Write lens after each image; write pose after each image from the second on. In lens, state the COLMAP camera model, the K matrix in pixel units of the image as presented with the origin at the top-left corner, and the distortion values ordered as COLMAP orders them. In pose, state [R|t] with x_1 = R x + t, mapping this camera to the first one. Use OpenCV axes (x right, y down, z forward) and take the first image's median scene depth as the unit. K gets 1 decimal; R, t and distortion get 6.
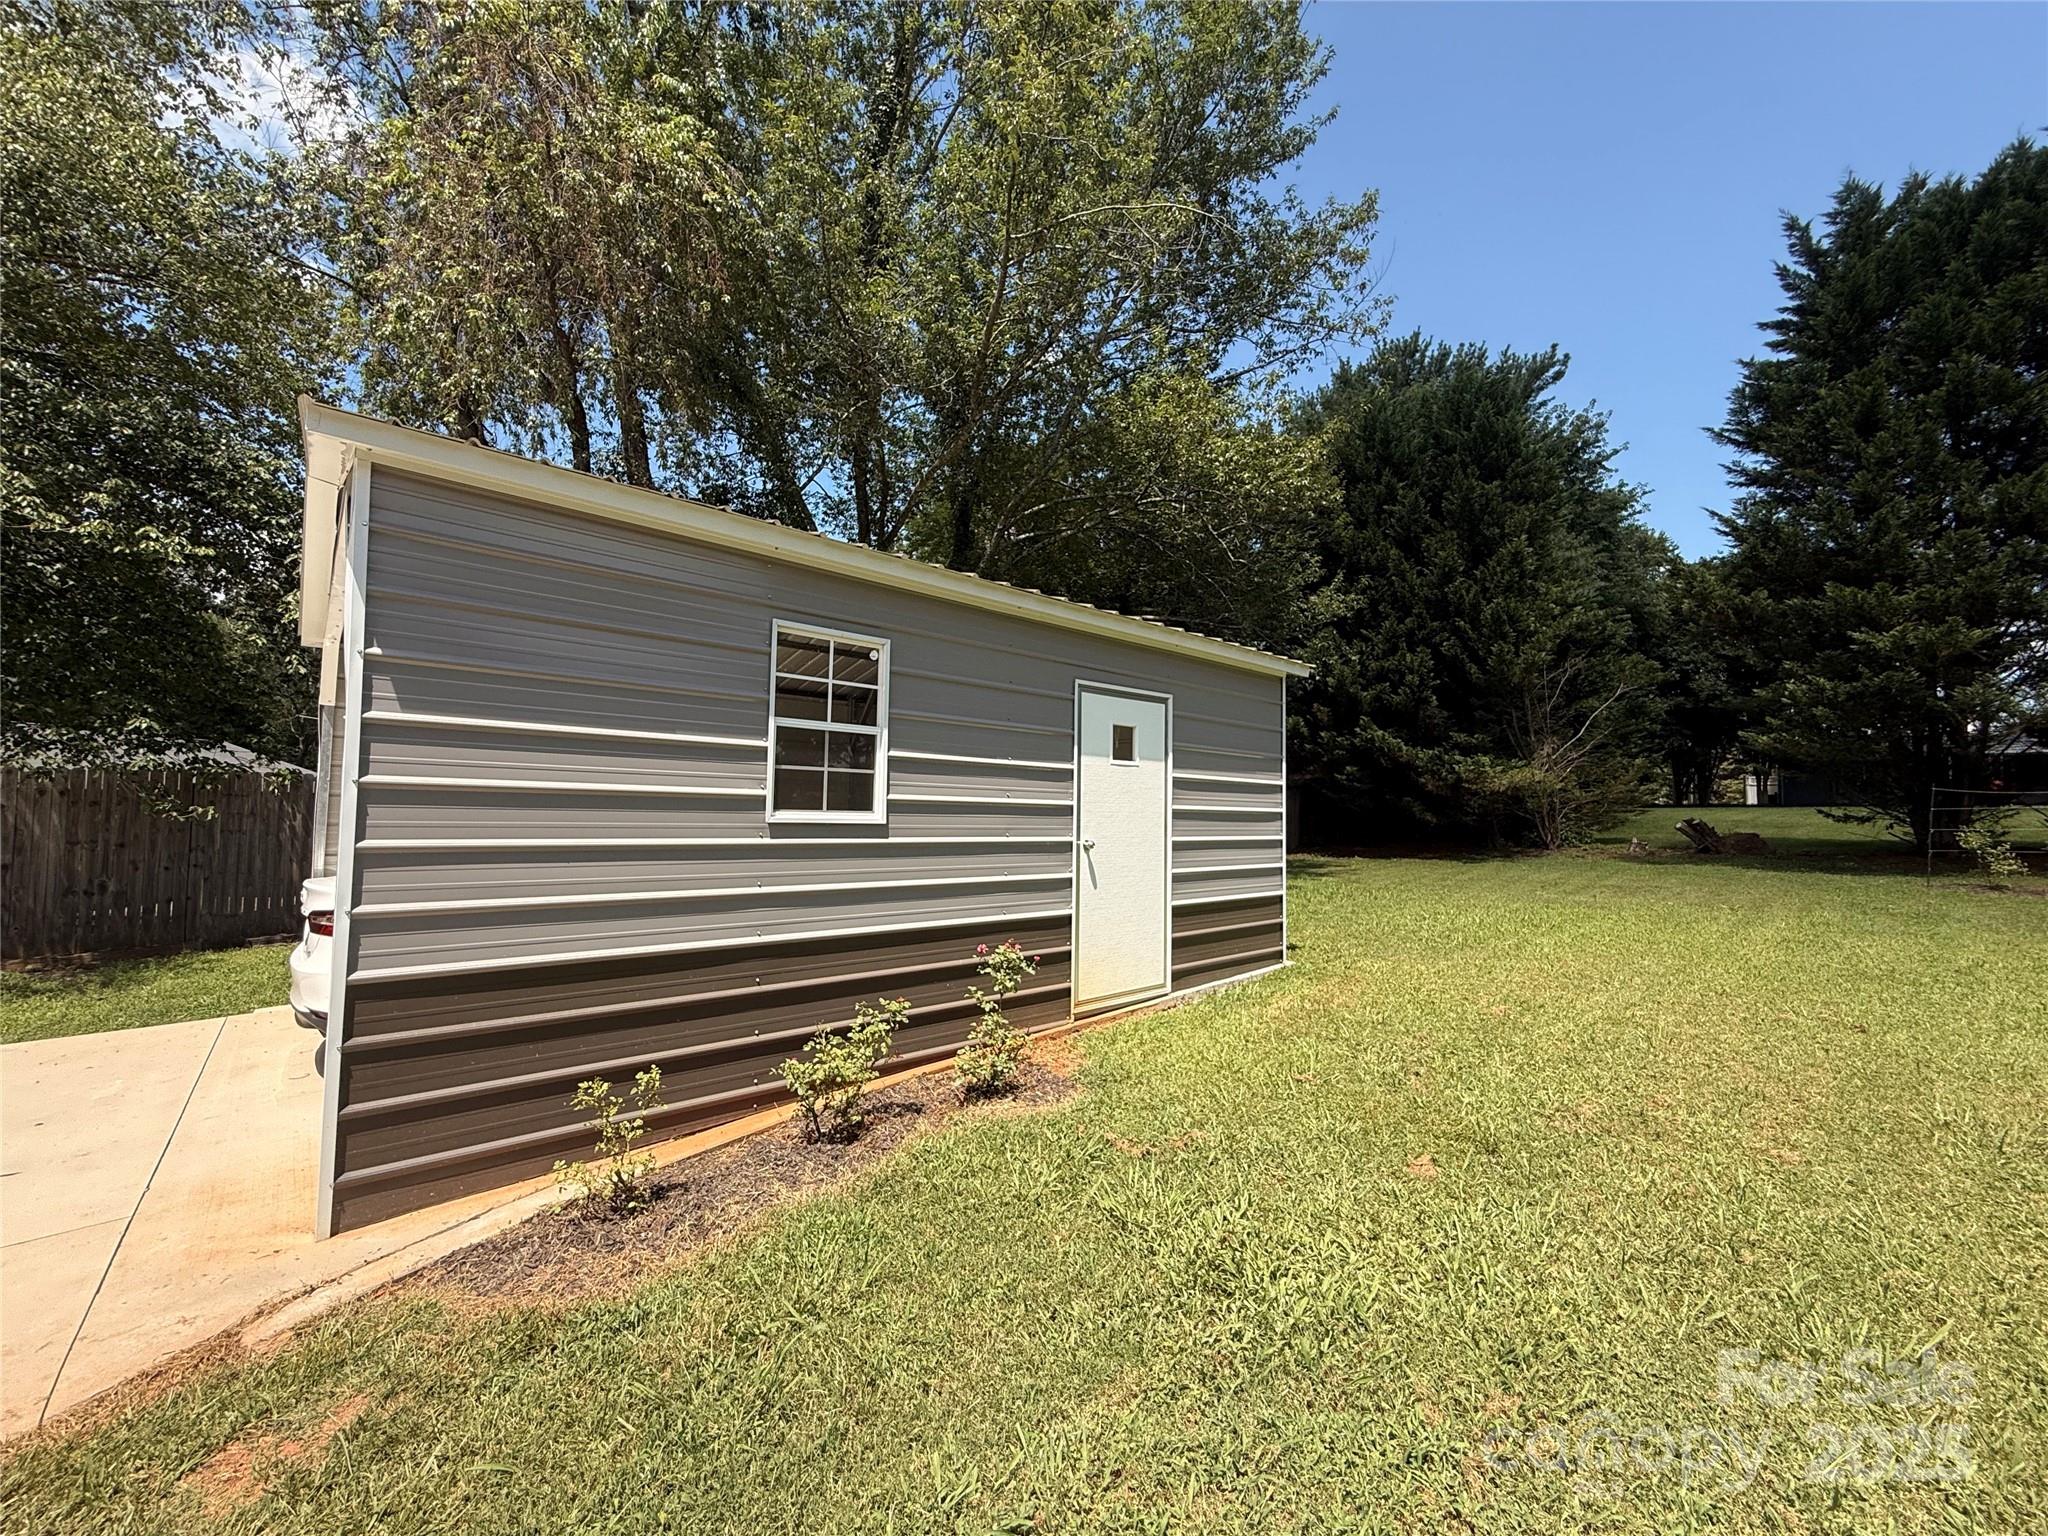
lens RADIAL K [[816.8, 0, 1021.1], [0, 816.8, 765.4], [0, 0, 1]] dist [0.000042, 0.000076]
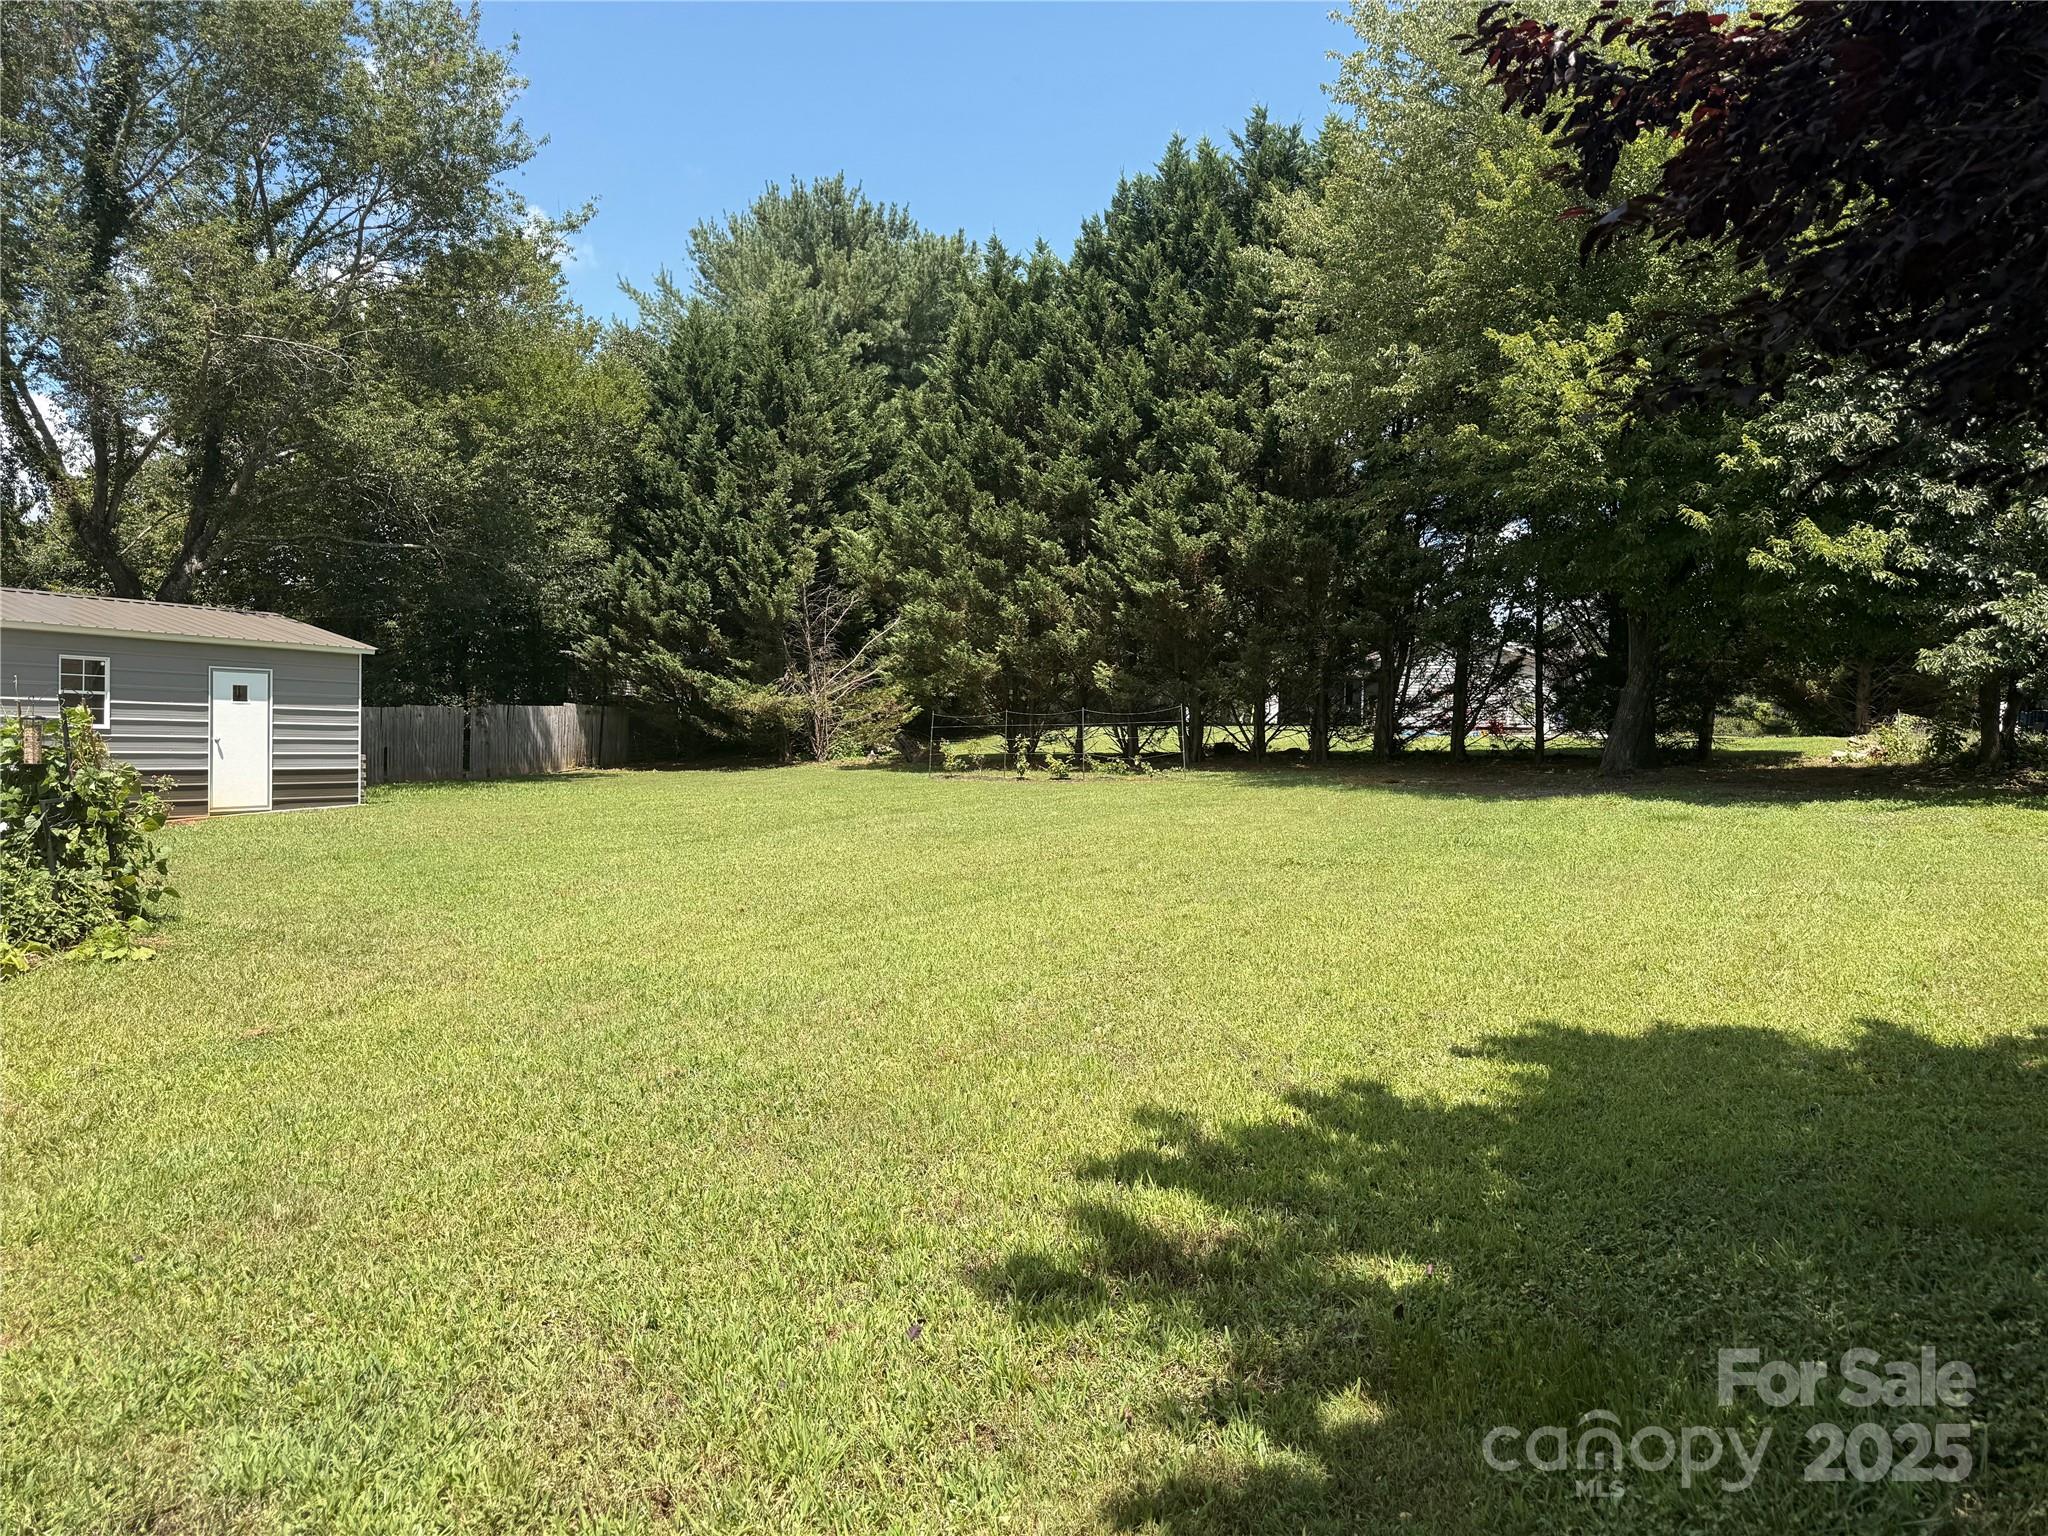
lens RADIAL K [[1411.5, 0, 1024.0], [0, 1411.5, 768.0], [0, 0, 1]] dist [0.080080, -0.122631]
pose [[0.931473, -0.009565, 0.363685, 0.656331], [-0.020201, 0.996752, 0.077954, -0.160824], [-0.363249, -0.079959, 0.928255, -3.160899]]
